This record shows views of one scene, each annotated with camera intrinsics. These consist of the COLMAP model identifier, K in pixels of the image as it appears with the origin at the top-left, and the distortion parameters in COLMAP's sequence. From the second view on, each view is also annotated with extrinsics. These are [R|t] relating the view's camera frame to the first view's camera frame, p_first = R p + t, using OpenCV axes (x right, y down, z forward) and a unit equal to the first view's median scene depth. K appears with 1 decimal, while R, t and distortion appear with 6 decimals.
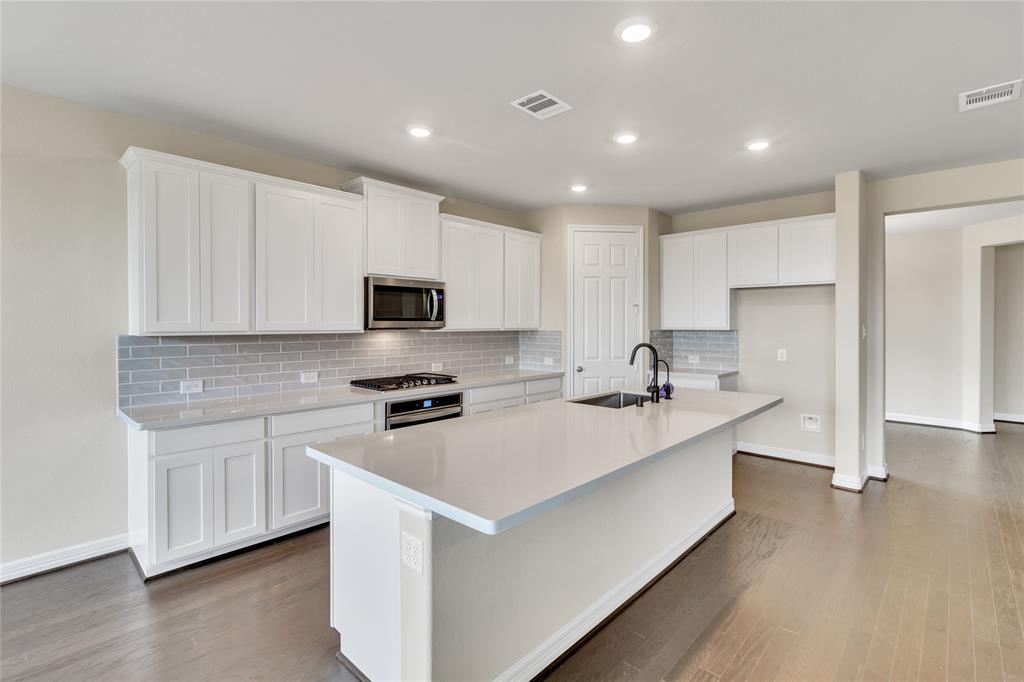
lens RADIAL K [[470.0, 0, 509.0], [0, 470.0, 326.2], [0, 0, 1]] dist [0.000306, -0.000024]
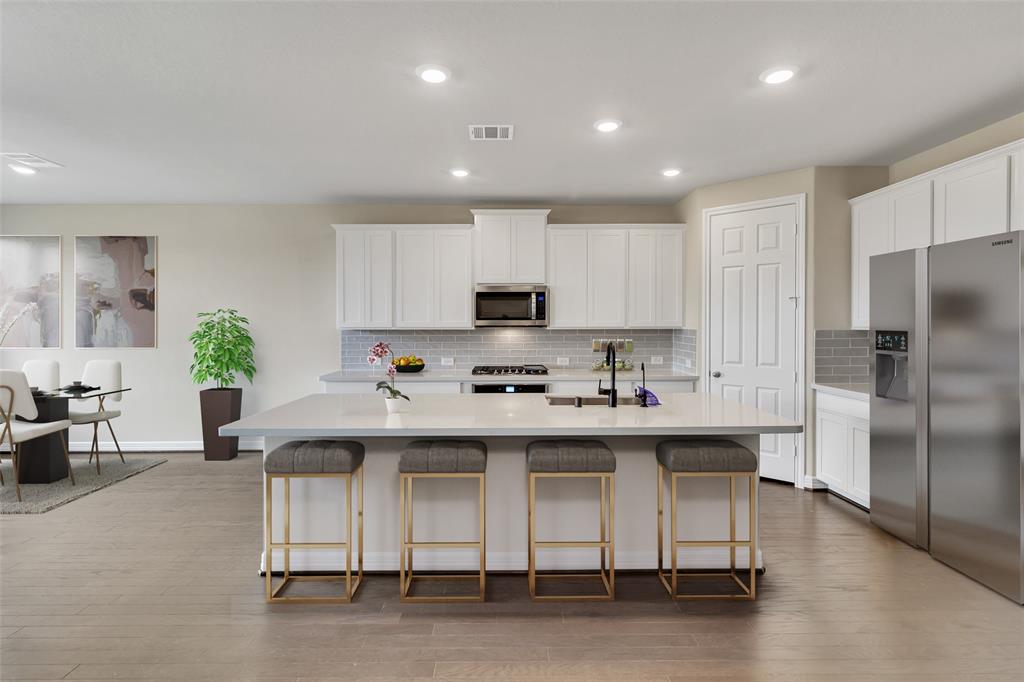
lens RADIAL K [[470.0, 0, 509.0], [0, 470.0, 326.2], [0, 0, 1]] dist [0.000306, -0.000024]
pose [[0.689411, 0.003720, -0.724361, 0.609517], [-0.001572, 0.999992, 0.003639, 0.000036], [0.724369, -0.001370, 0.689412, 0.152138]]
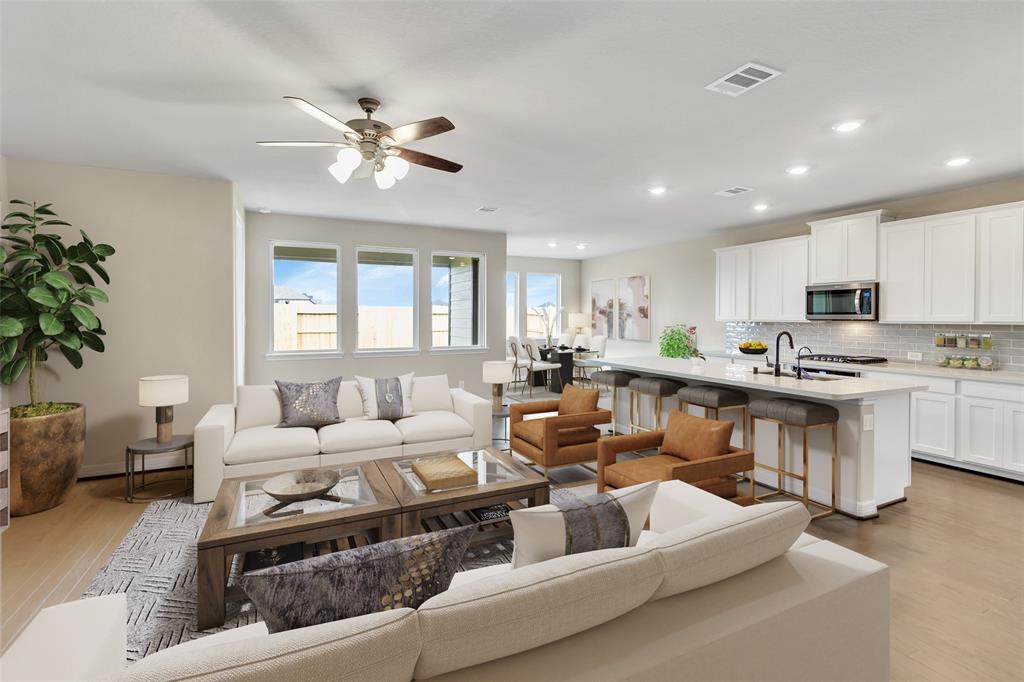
lens RADIAL K [[470.0, 0, 509.0], [0, 470.0, 326.2], [0, 0, 1]] dist [0.000306, -0.000024]
pose [[-0.355005, 0.017336, -0.934704, 1.305238], [-0.001026, 0.999820, 0.018933, -0.002446], [0.934864, 0.007681, -0.354924, 0.545535]]
